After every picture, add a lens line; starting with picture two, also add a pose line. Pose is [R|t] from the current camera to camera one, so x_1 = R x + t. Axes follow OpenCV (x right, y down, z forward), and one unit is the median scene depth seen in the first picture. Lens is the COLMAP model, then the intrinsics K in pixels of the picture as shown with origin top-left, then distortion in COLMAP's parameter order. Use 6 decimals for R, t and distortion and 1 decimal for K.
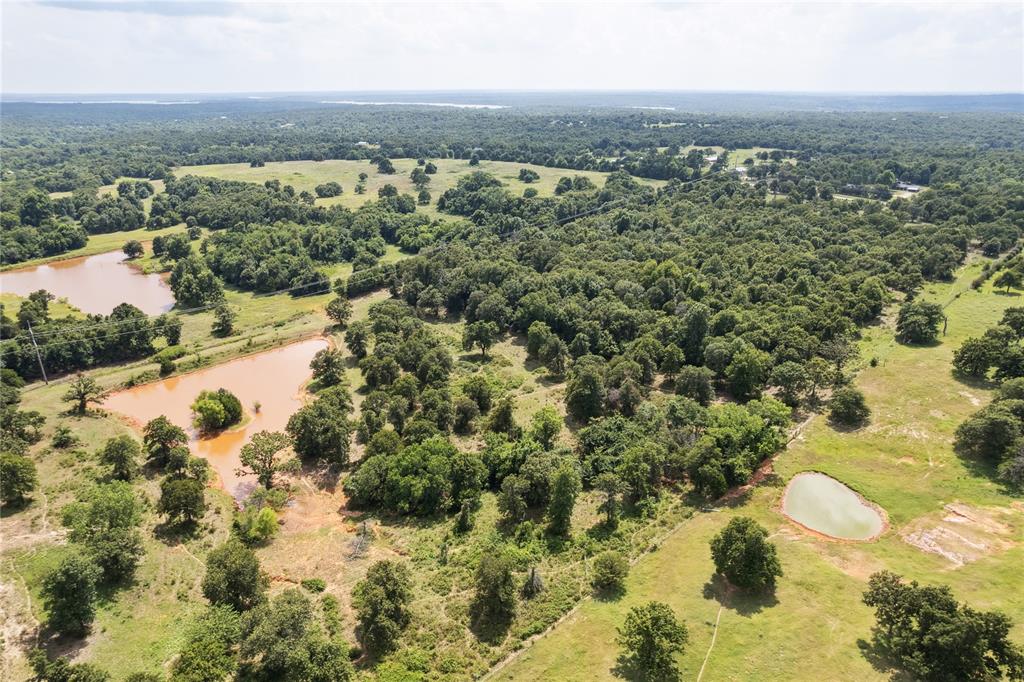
lens RADIAL K [[663.5, 0, 516.5], [0, 663.5, 344.3], [0, 0, 1]] dist [-0.086024, 0.080794]
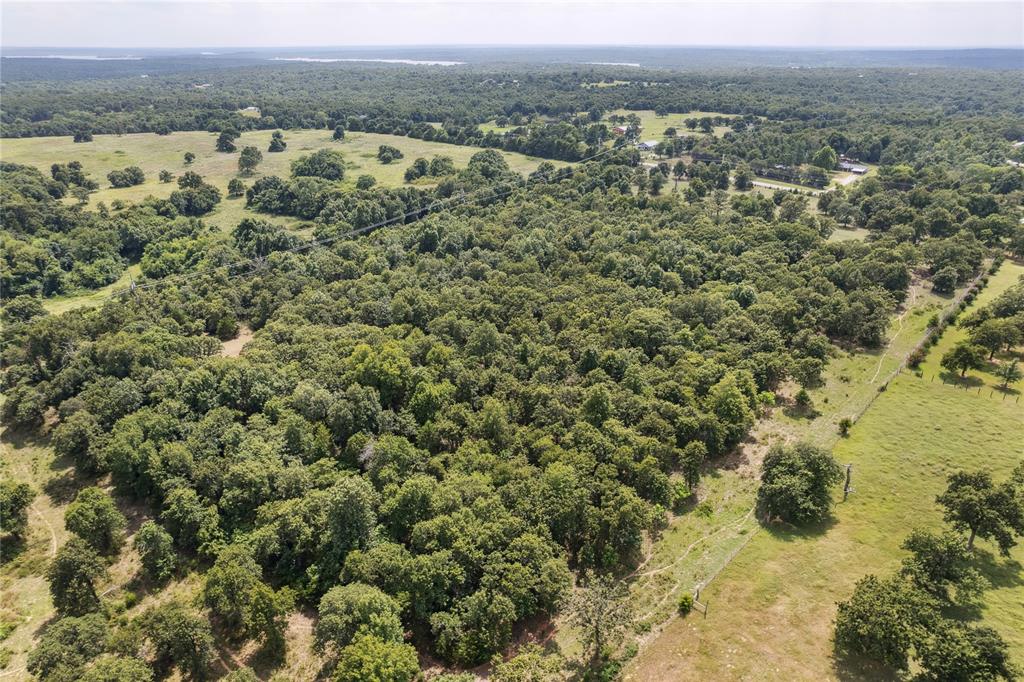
lens RADIAL K [[663.5, 0, 516.5], [0, 663.5, 344.3], [0, 0, 1]] dist [-0.086024, 0.080794]
pose [[0.999303, -0.015329, 0.034030, 0.161318], [0.013289, 0.998146, 0.059389, -0.079384], [-0.034878, -0.058895, 0.997655, 0.206585]]
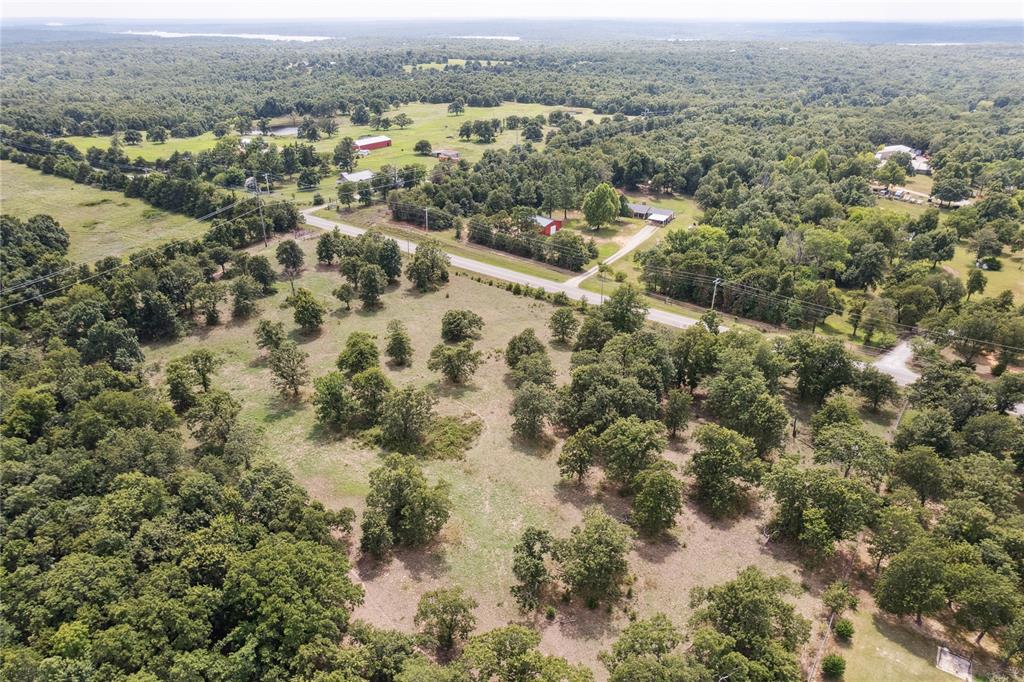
lens RADIAL K [[663.5, 0, 516.5], [0, 663.5, 344.3], [0, 0, 1]] dist [-0.086024, 0.080794]
pose [[0.983996, -0.078374, 0.160031, 0.415616], [0.062837, 0.993006, 0.099948, -0.201340], [-0.166745, -0.088293, 0.982039, 0.511522]]
